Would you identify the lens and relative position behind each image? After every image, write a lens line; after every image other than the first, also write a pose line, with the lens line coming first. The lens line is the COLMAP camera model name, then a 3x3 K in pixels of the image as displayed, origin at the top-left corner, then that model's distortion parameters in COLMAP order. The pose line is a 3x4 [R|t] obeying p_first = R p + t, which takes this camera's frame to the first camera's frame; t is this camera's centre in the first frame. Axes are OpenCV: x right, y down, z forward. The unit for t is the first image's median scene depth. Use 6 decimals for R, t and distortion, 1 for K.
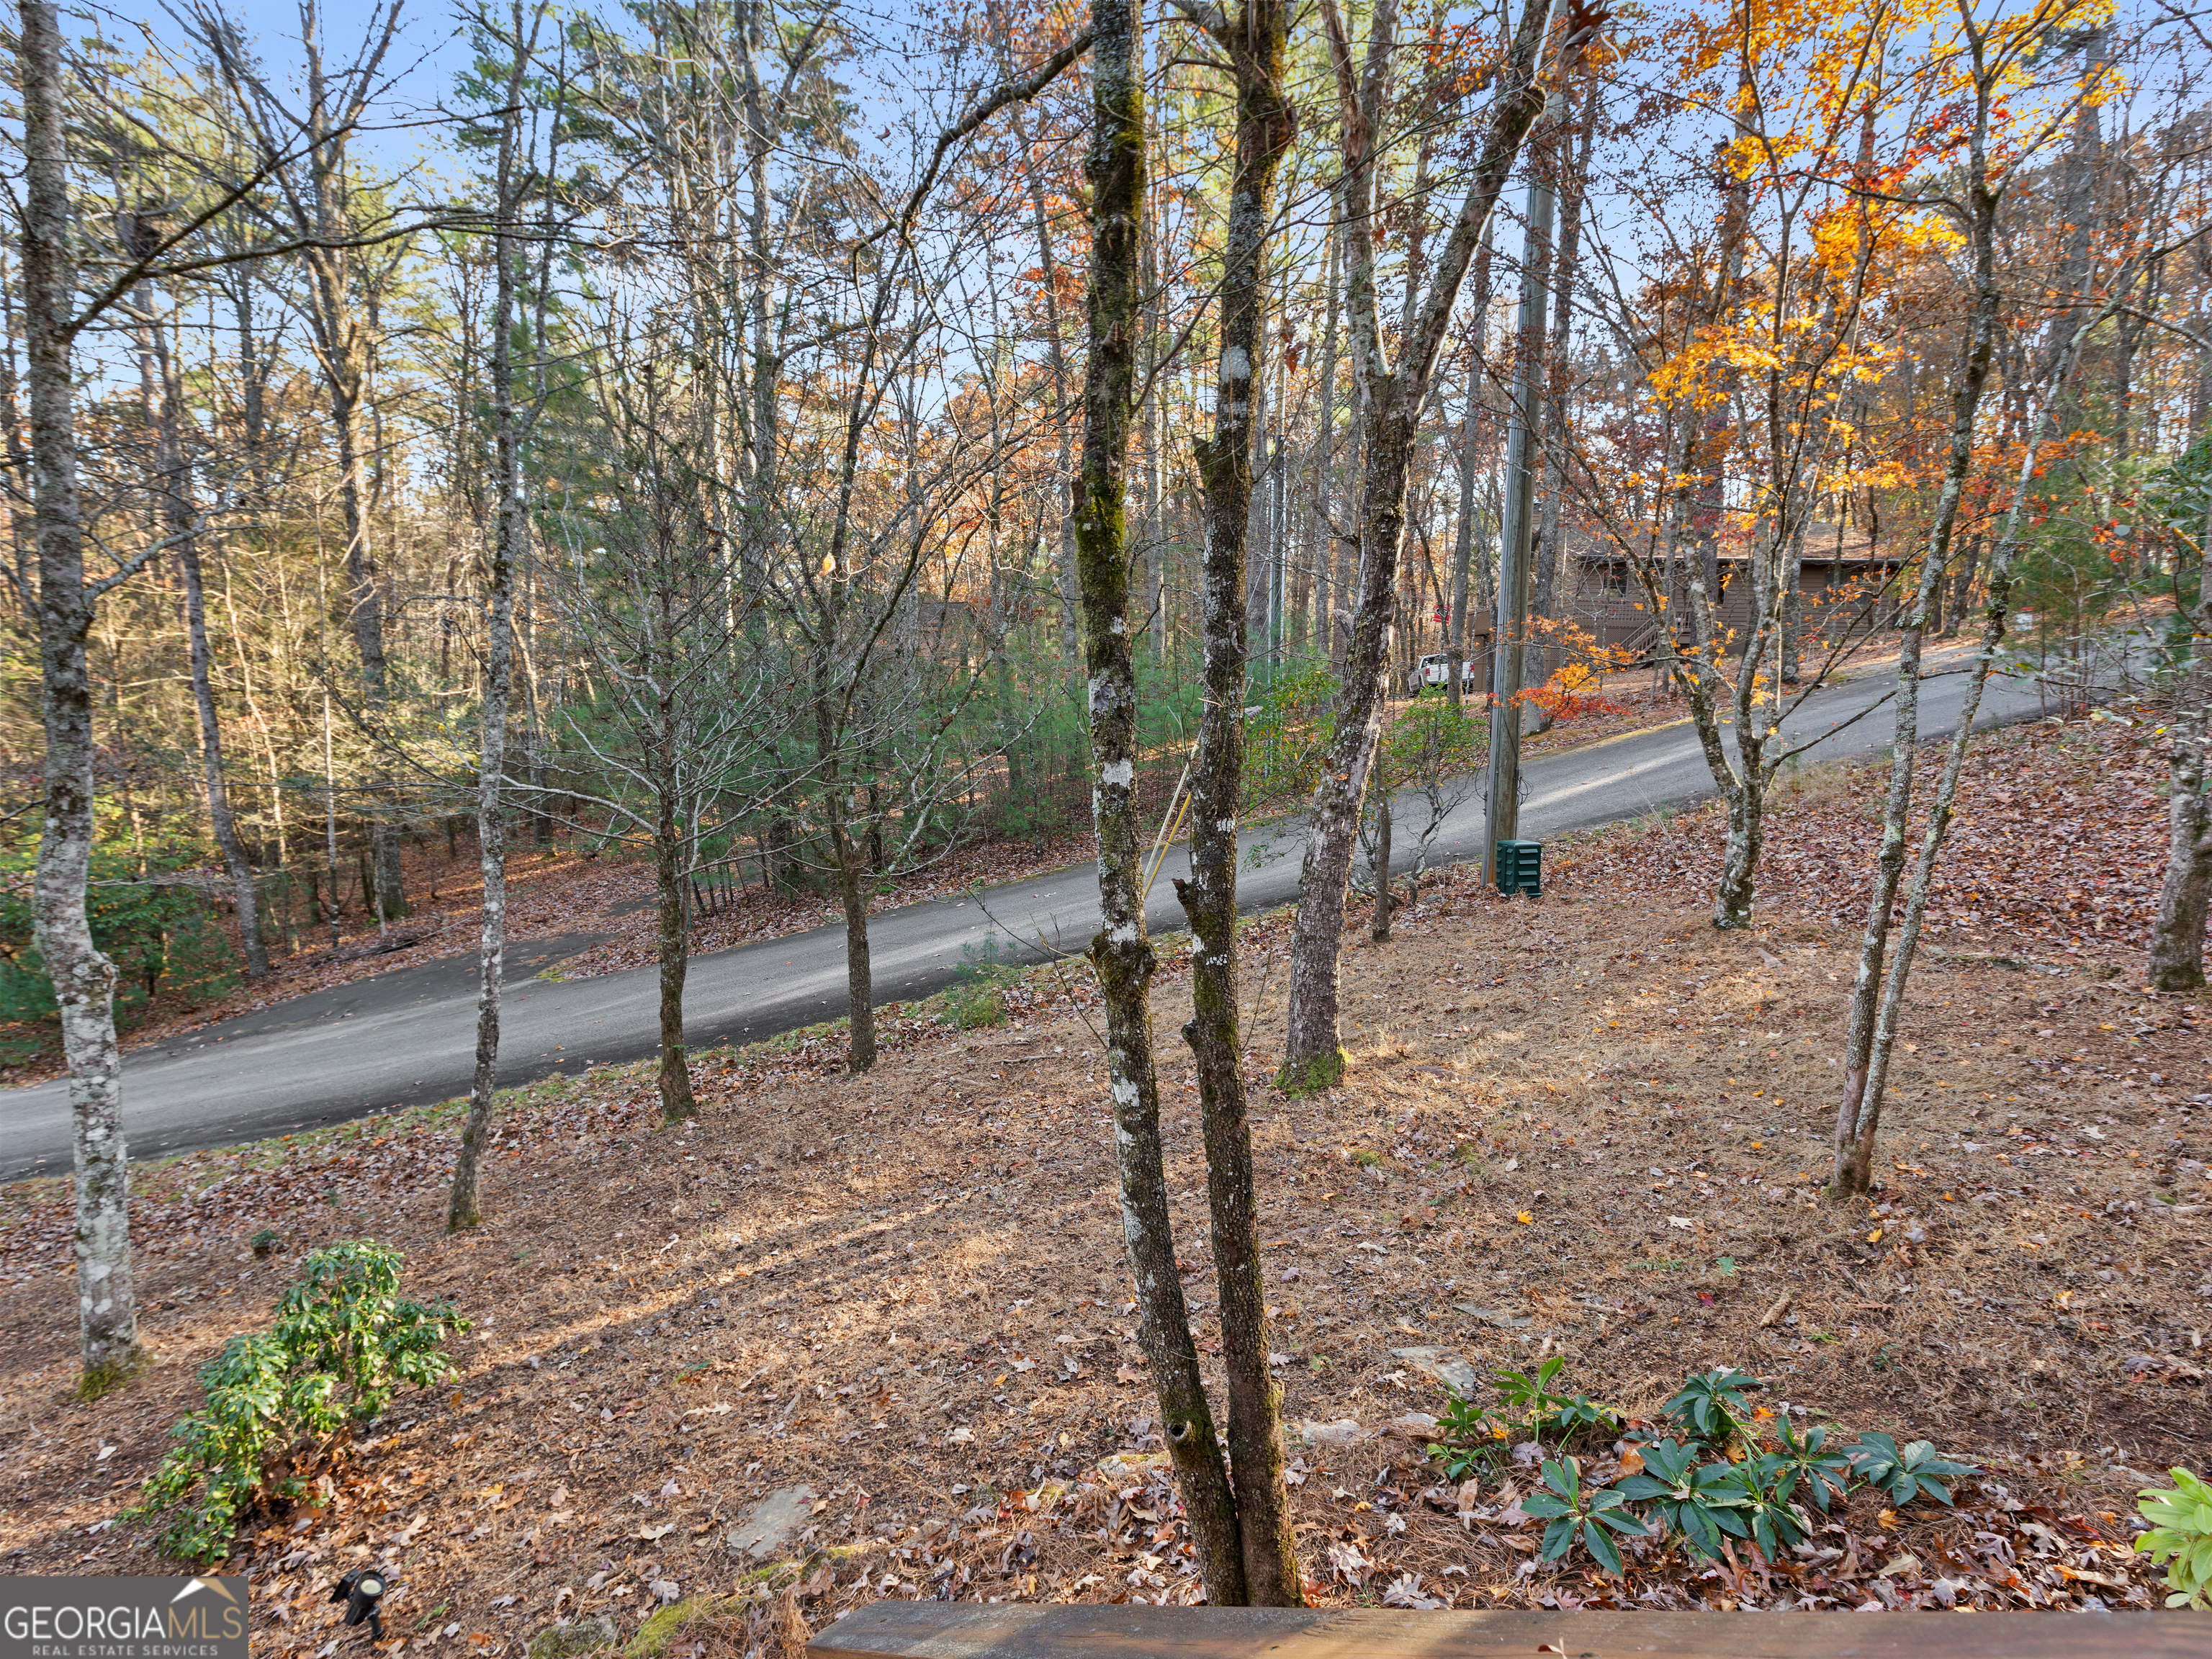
lens RADIAL K [[1155.8, 0, 1101.8], [0, 1155.8, 826.0], [0, 0, 1]] dist [0.002780, -0.002012]
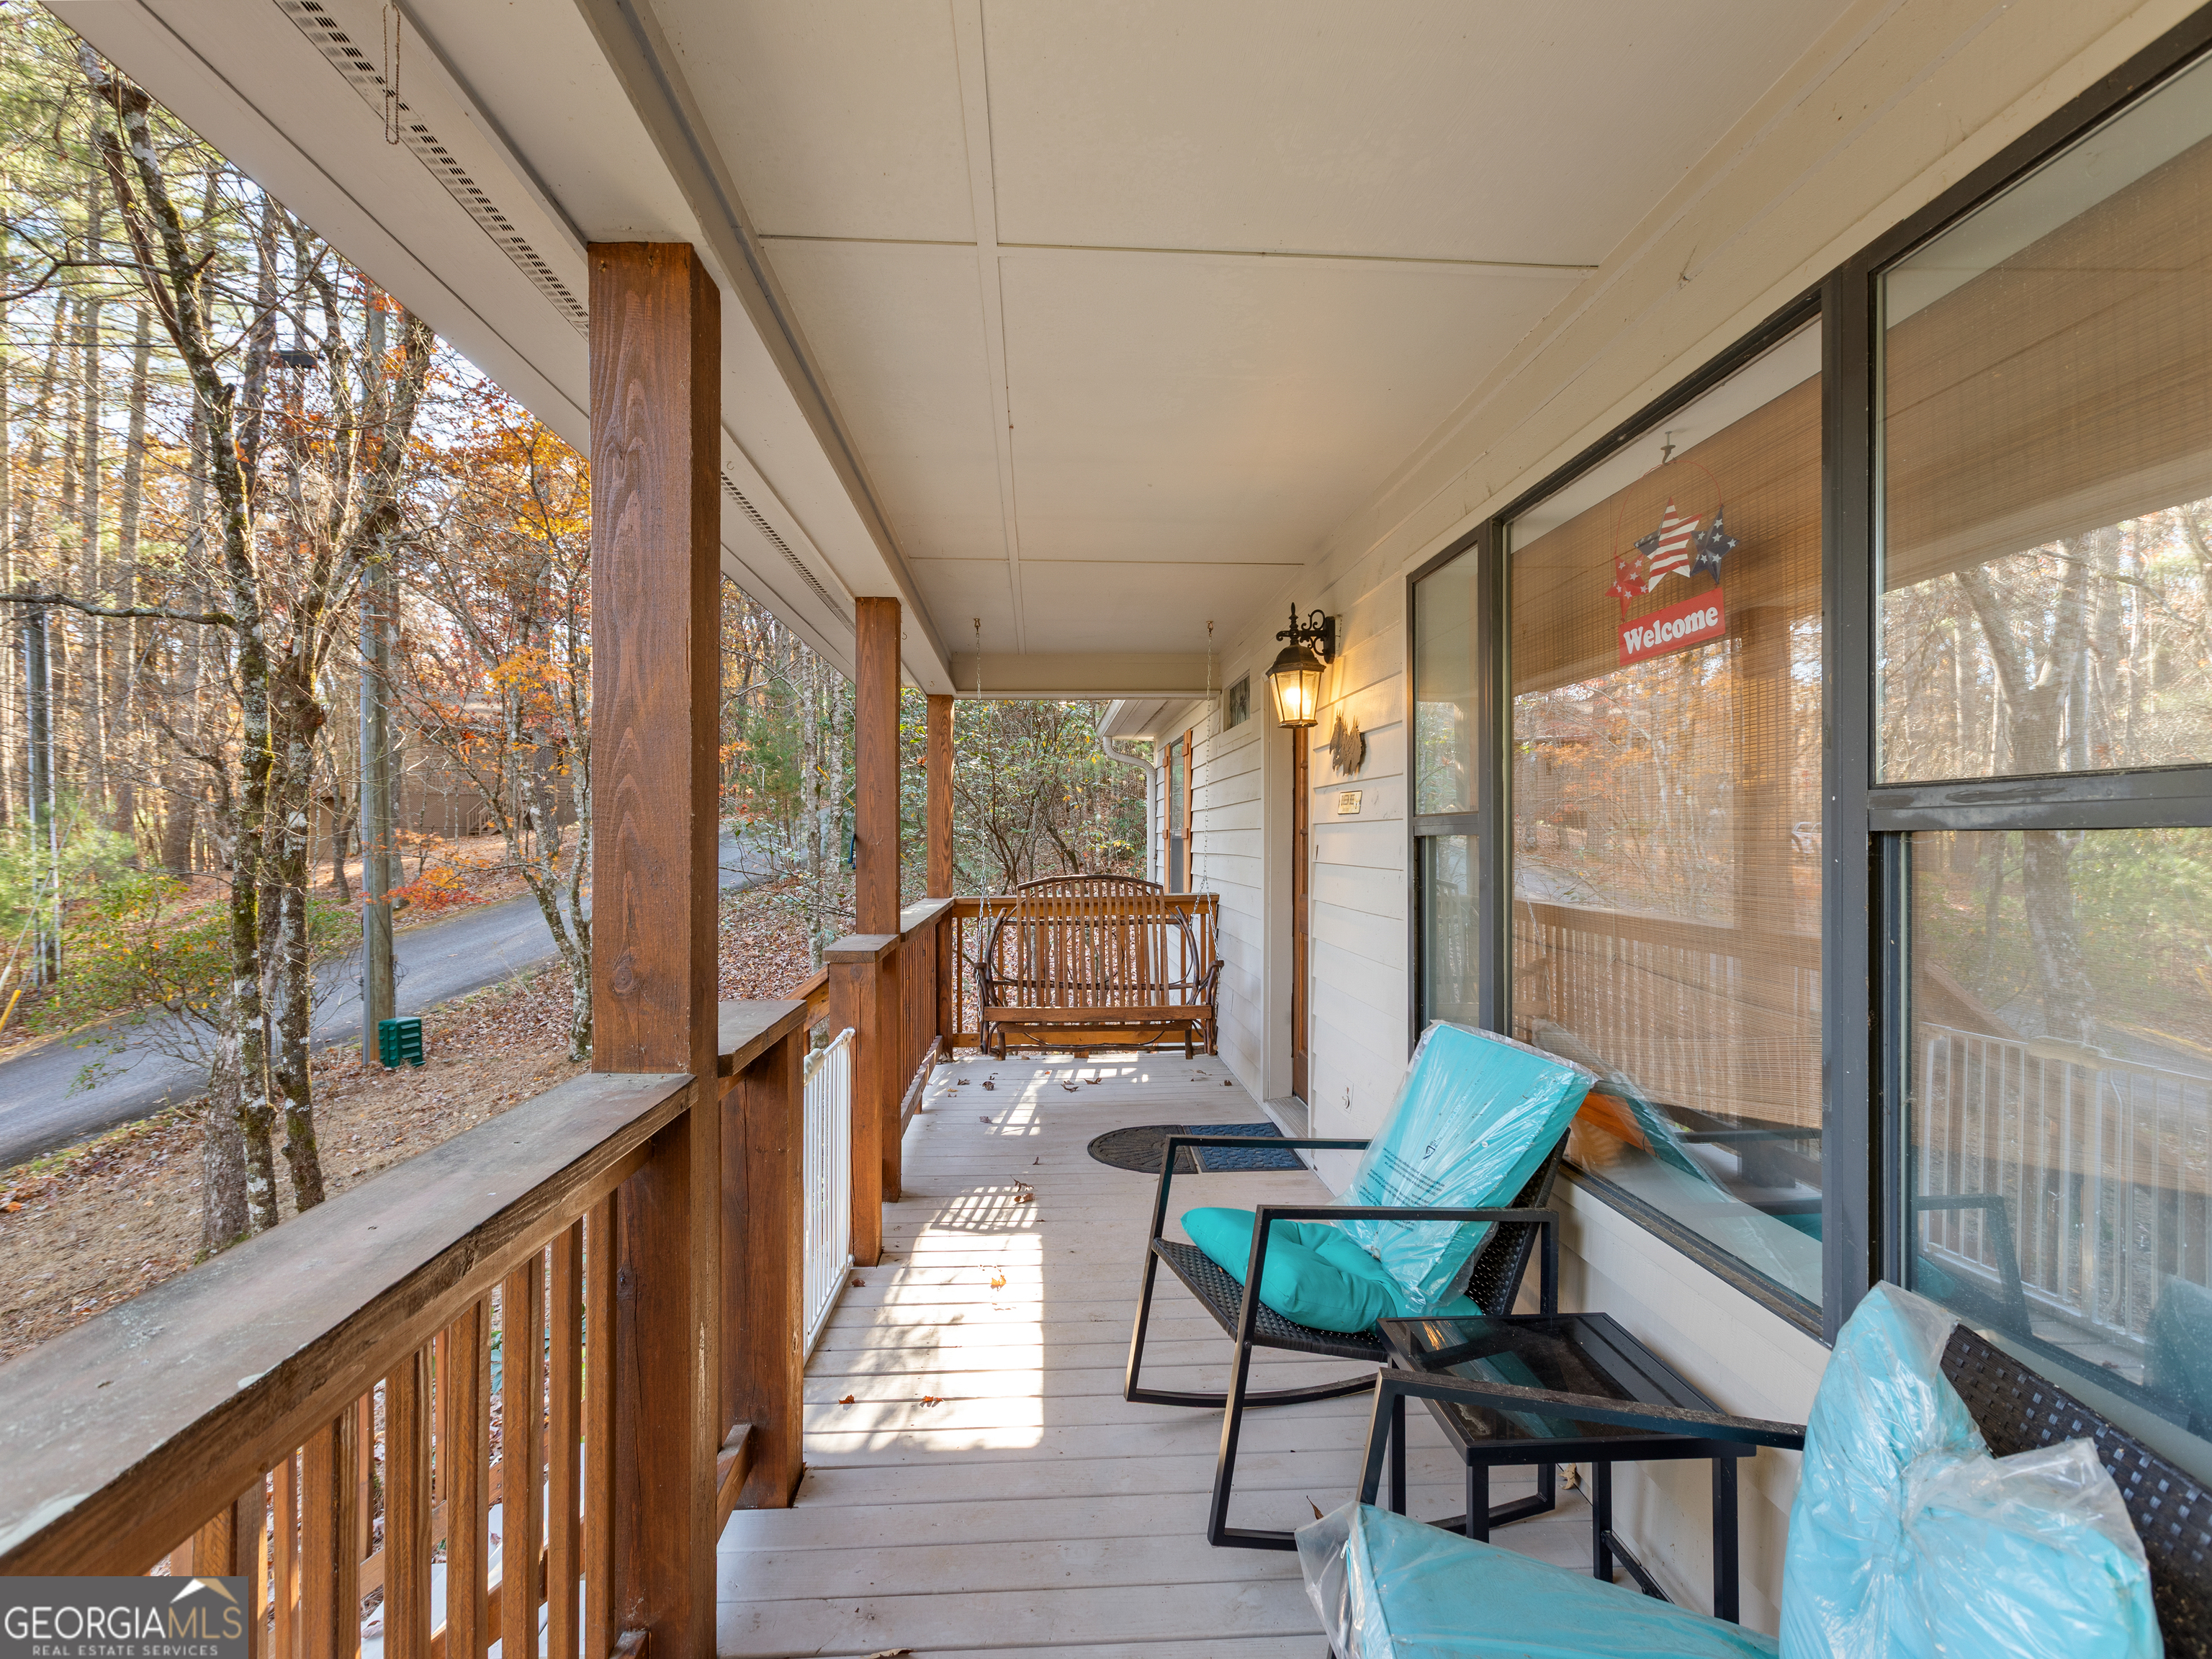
lens RADIAL K [[1155.8, 0, 1103.7], [0, 1155.8, 827.9], [0, 0, 1]] dist [0.002780, -0.002012]
pose [[0.605659, -0.021176, 0.795443, -0.151869], [0.122625, 0.990188, -0.067008, -0.014492], [-0.786219, 0.138125, 0.602313, -0.321001]]
